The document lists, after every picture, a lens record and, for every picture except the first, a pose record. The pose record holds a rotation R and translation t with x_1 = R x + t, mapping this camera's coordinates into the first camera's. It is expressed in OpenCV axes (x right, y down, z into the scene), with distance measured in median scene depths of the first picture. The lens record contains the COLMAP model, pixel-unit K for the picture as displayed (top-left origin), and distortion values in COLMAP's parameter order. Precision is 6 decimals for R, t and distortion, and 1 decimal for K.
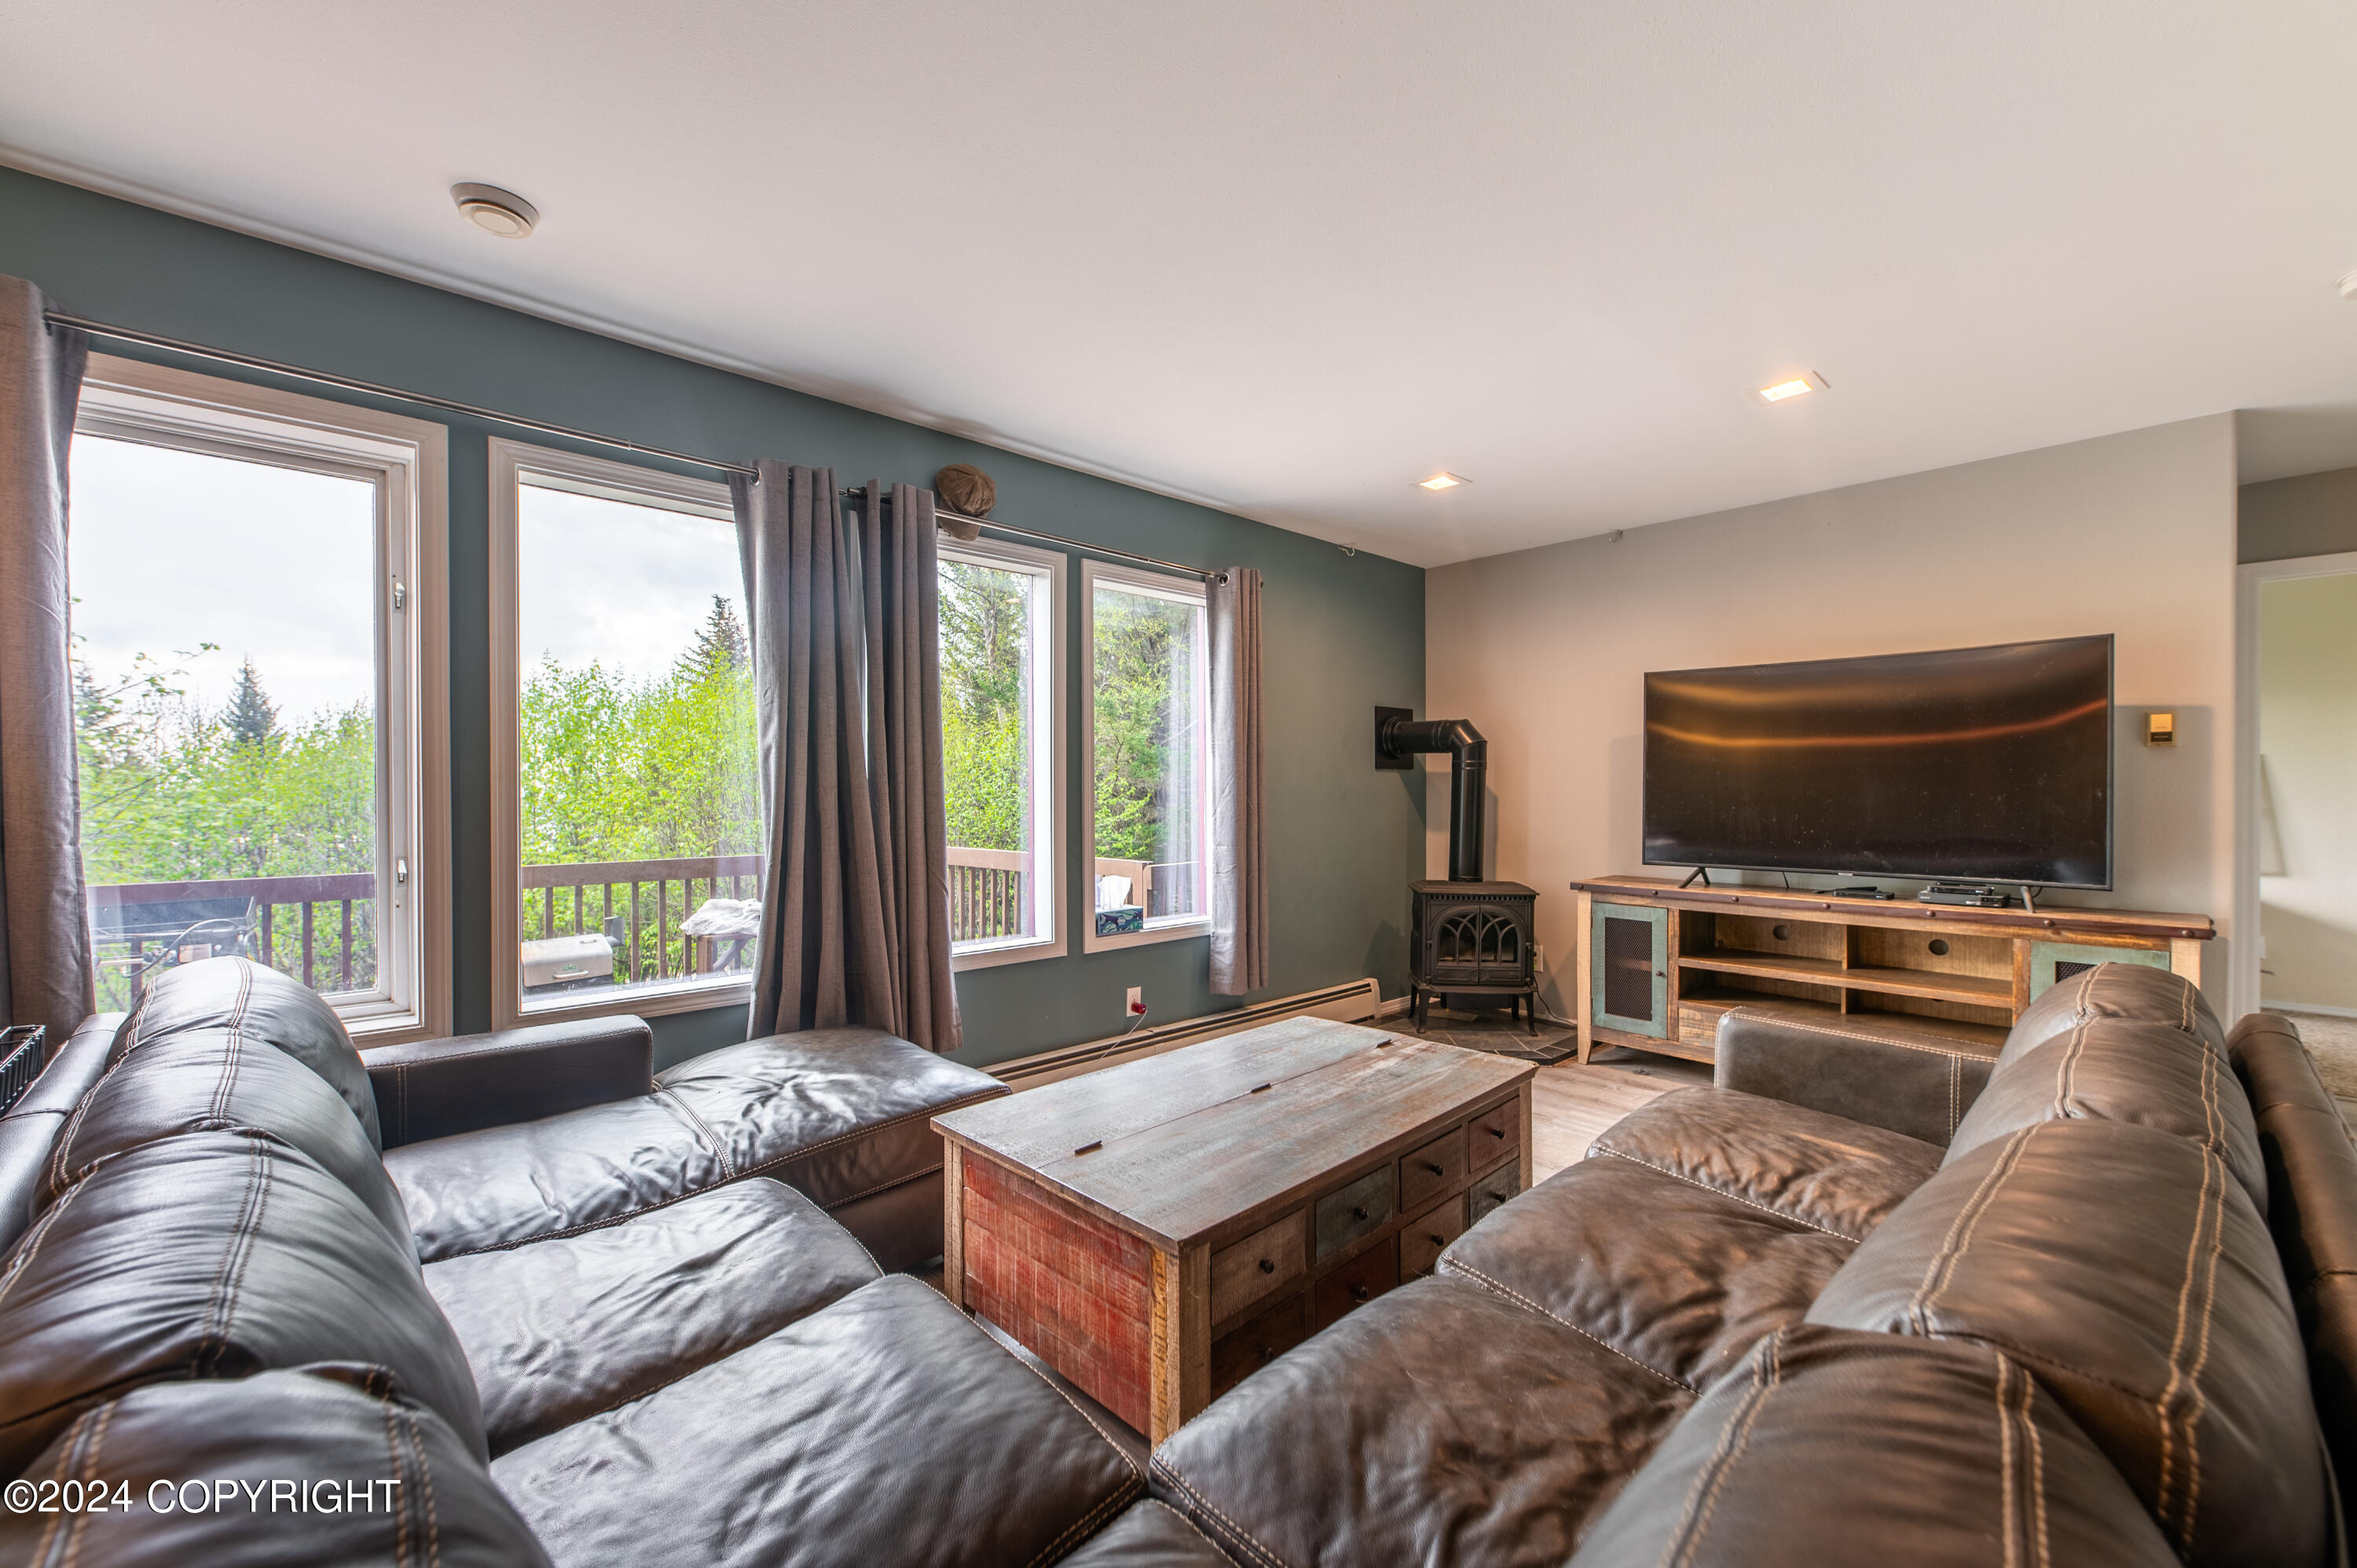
lens RADIAL K [[943.6, 0, 1198.8], [0, 943.6, 793.6], [0, 0, 1]] dist [0.002556, 0.000073]
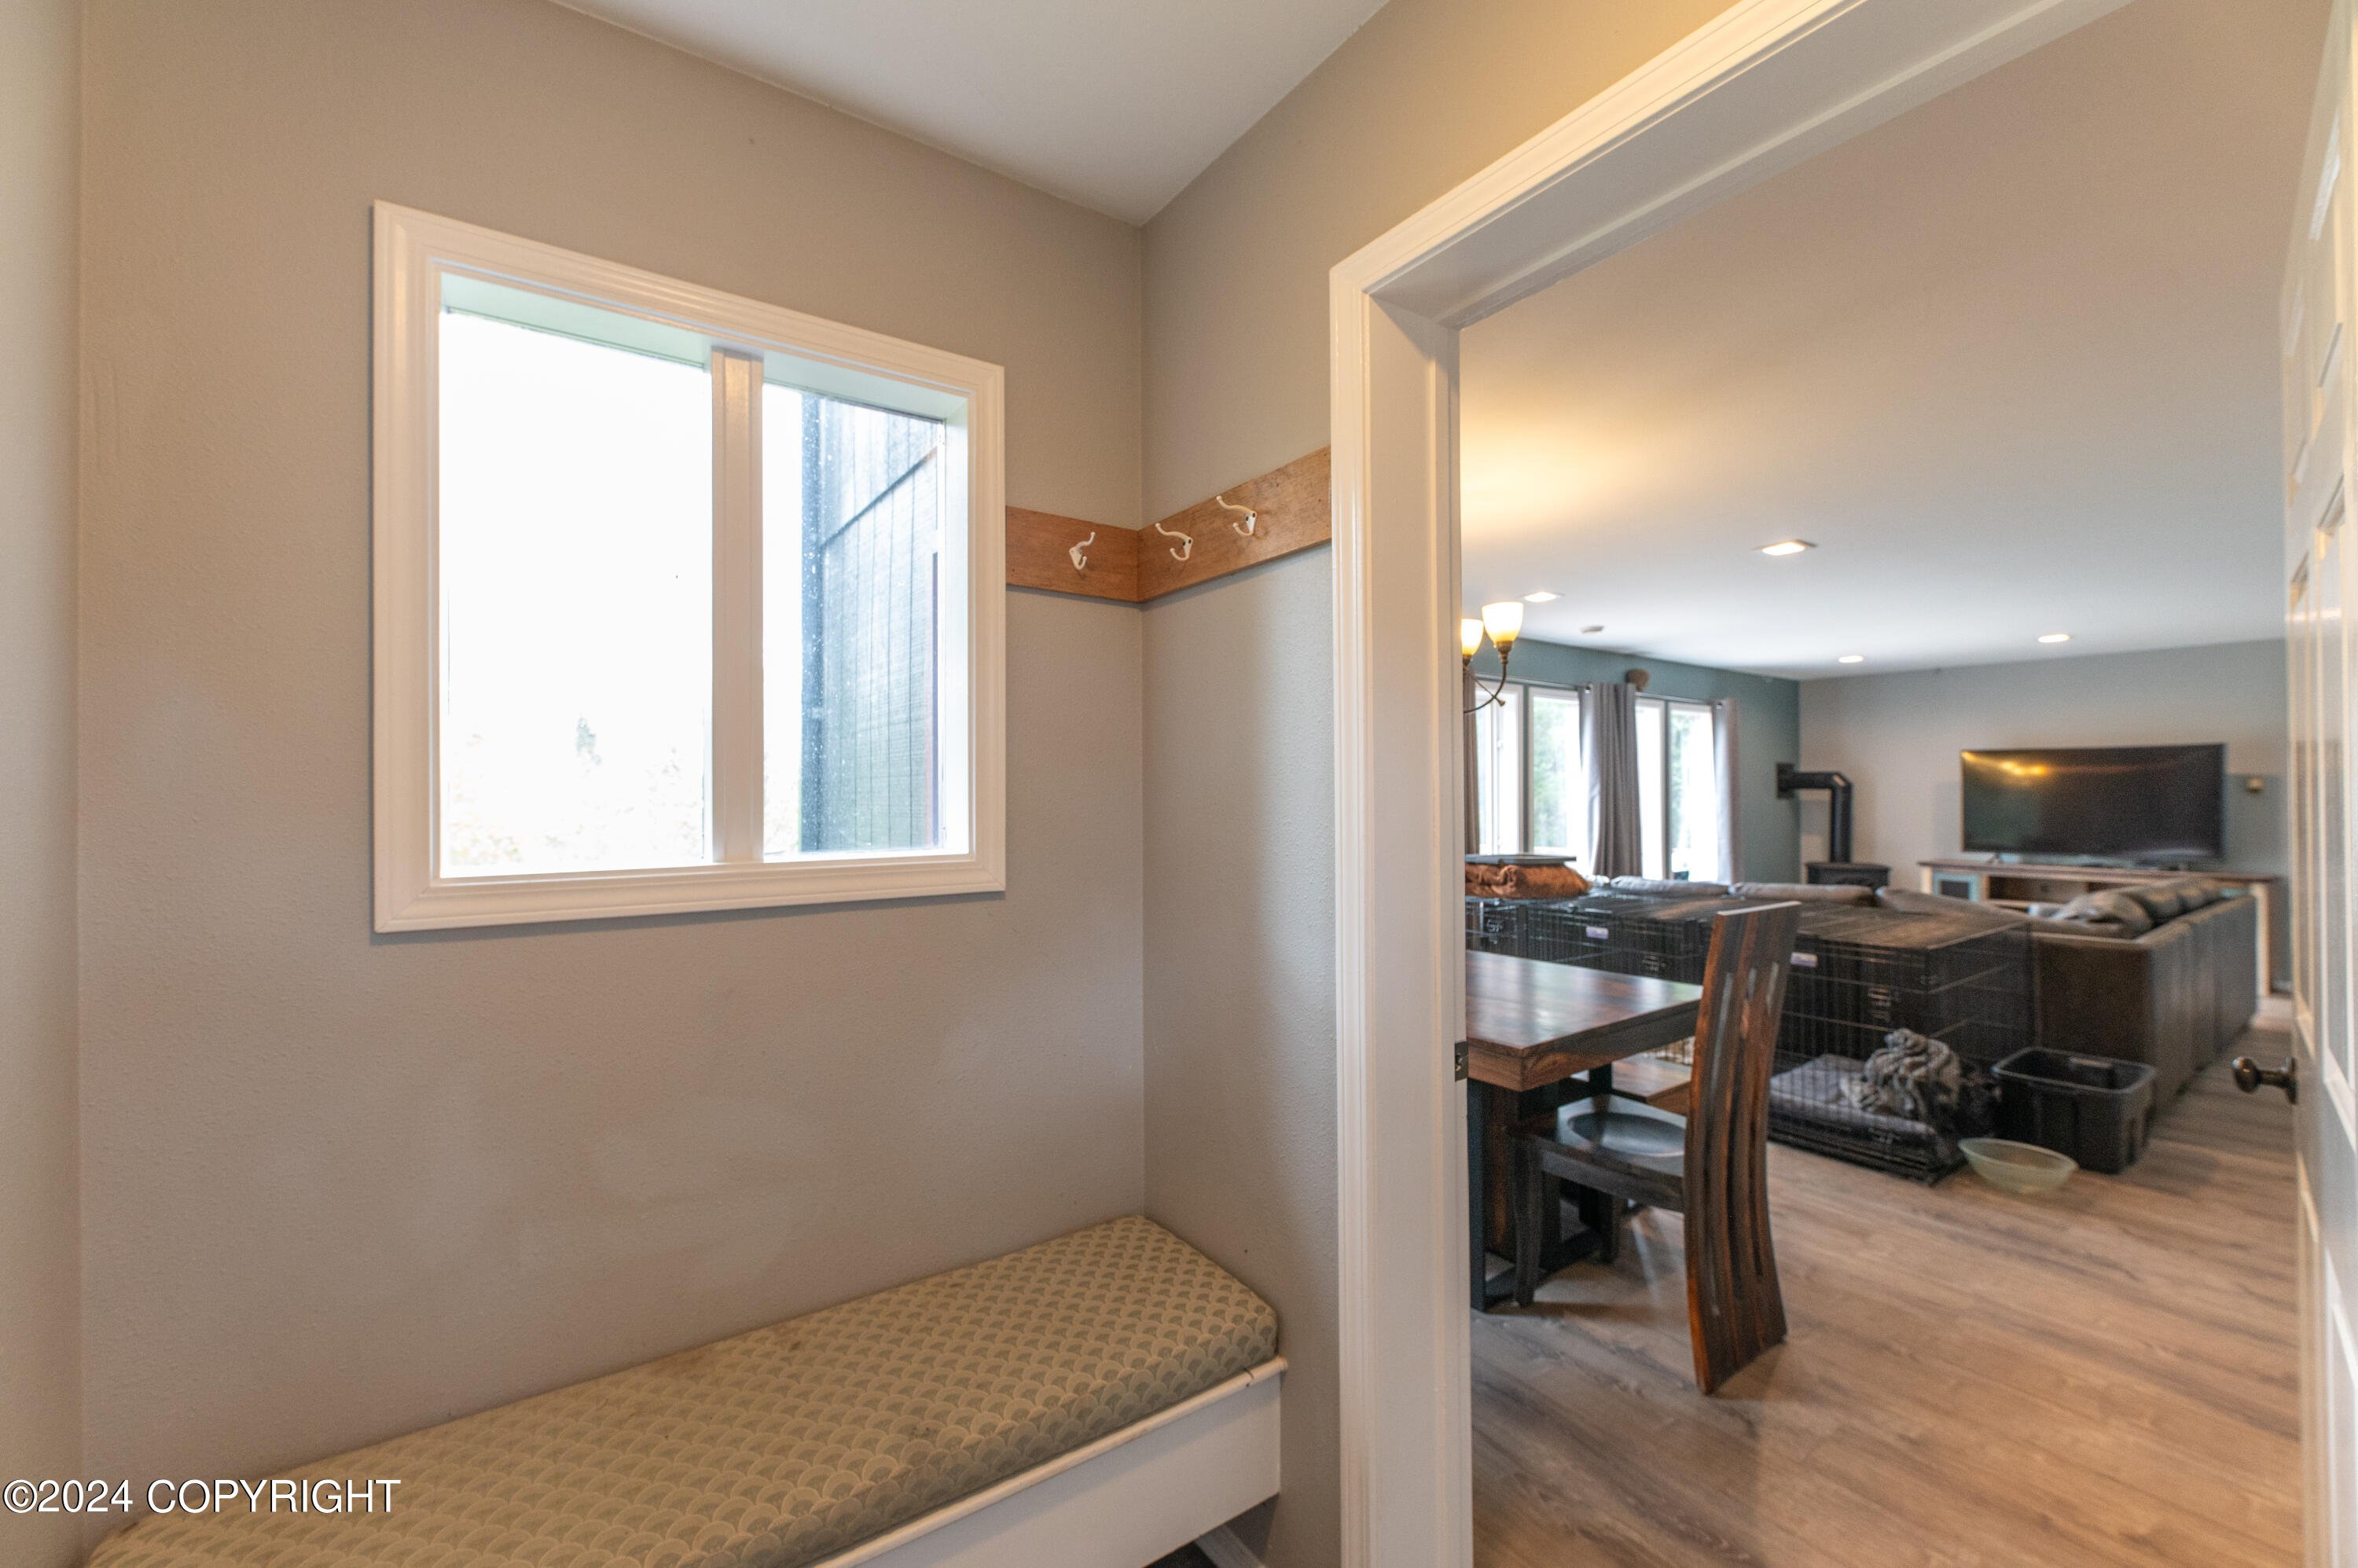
lens RADIAL K [[944.0, 0, 1199.4], [0, 944.0, 793.6], [0, 0, 1]] dist [0.002556, 0.000073]
pose [[0.989739, 0.002401, -0.142867, -0.797362], [-0.003702, 0.999954, -0.008840, -0.021062], [0.142839, 0.009279, 0.989702, -1.129814]]
